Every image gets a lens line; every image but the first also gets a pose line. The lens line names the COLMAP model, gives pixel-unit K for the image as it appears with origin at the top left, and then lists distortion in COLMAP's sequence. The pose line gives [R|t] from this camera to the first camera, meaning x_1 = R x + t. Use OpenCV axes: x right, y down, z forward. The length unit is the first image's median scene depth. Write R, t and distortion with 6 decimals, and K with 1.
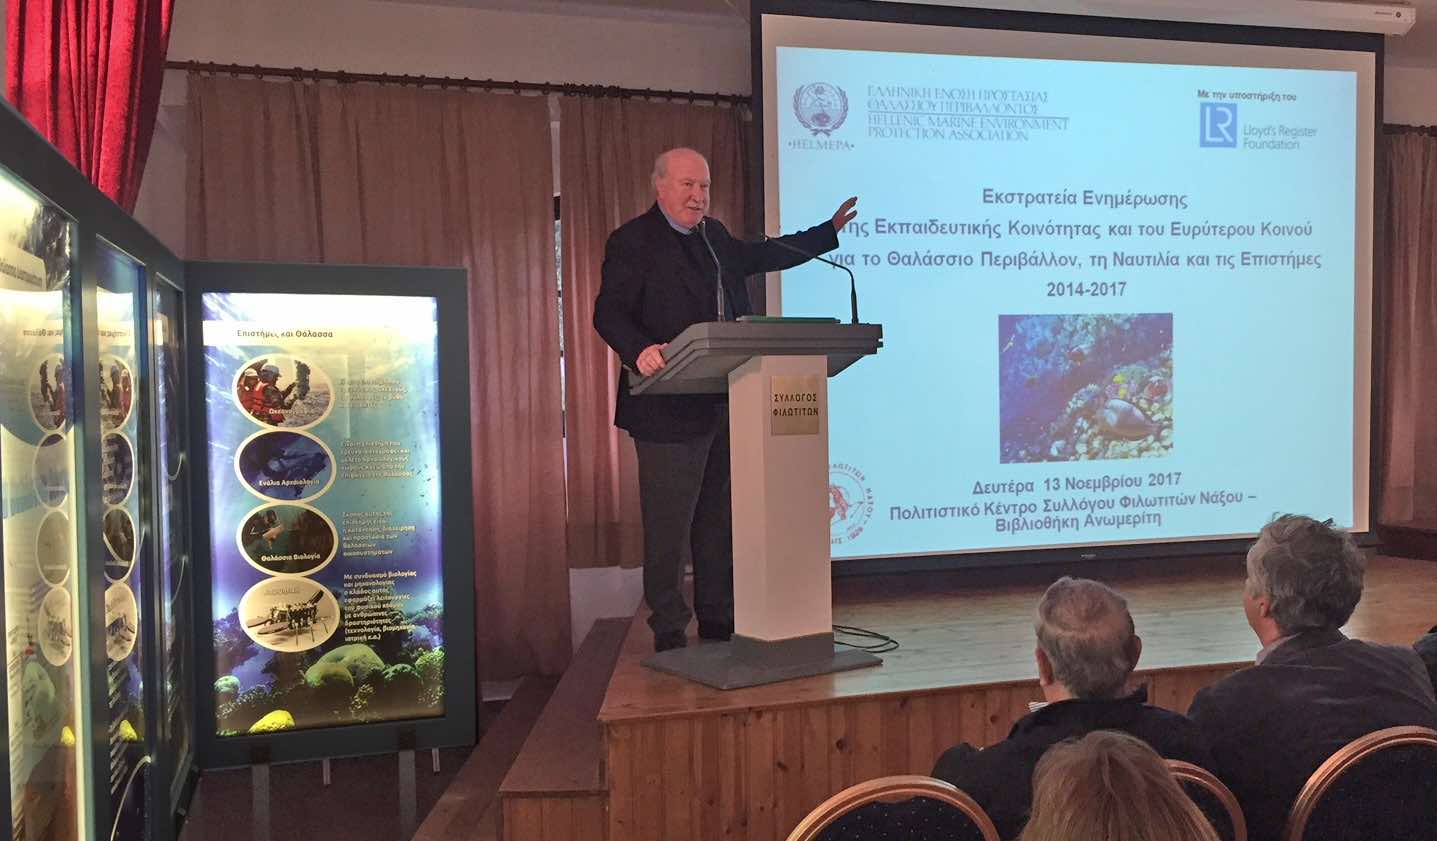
lens RADIAL K [[1285.0, 0, 720.6], [0, 1285.0, 465.6], [0, 0, 1]] dist [0.040437, -0.012206]
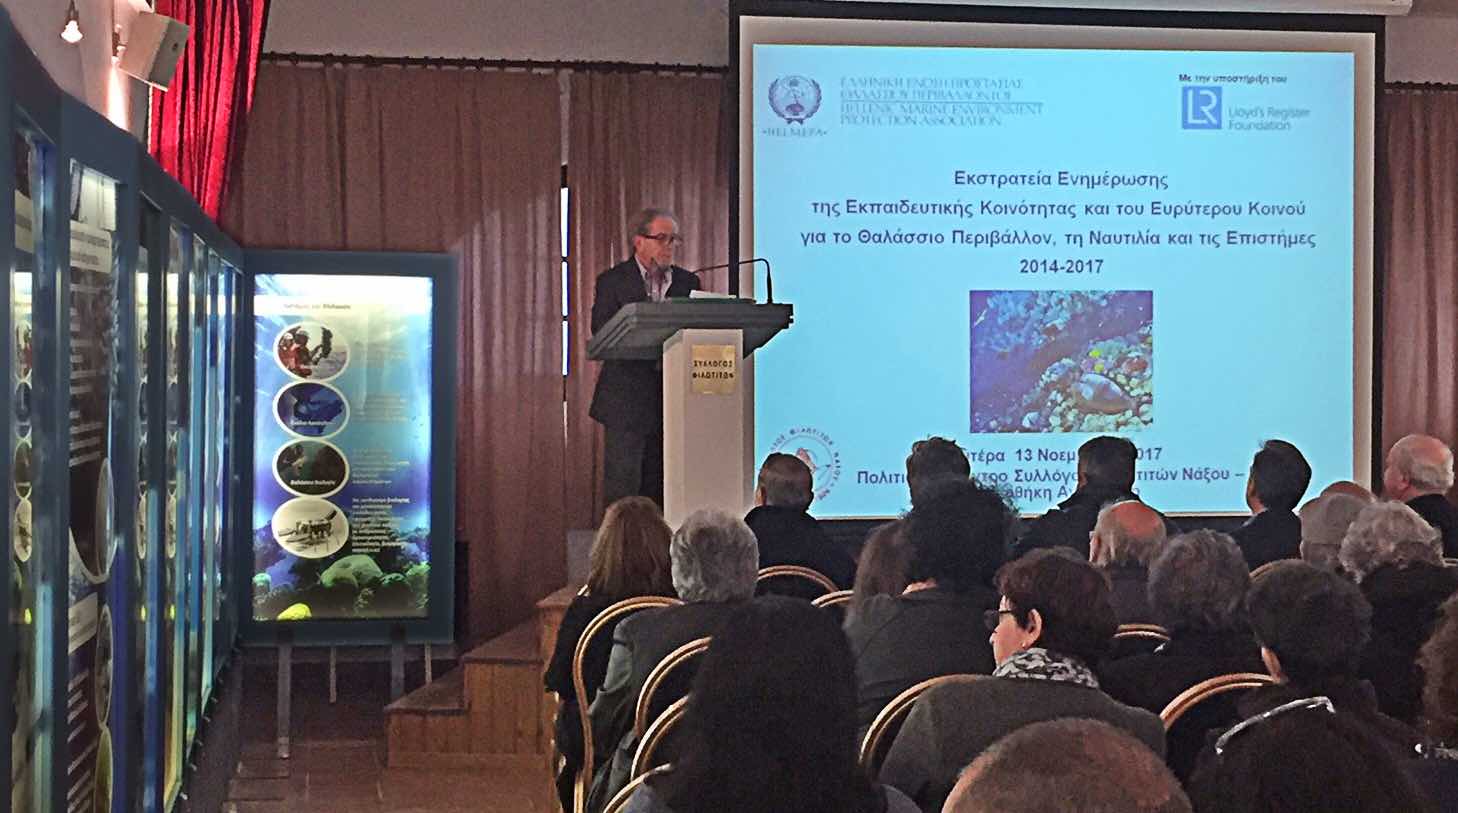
lens RADIAL K [[2451.9, 0, 729.0], [0, 2451.9, 406.5], [0, 0, 1]] dist [-0.002520, 0.024071]
pose [[0.990205, 0.022341, -0.137820, 0.302819], [-0.027547, 0.998973, -0.035983, 0.054544], [0.136874, 0.039428, 0.989803, -1.002294]]
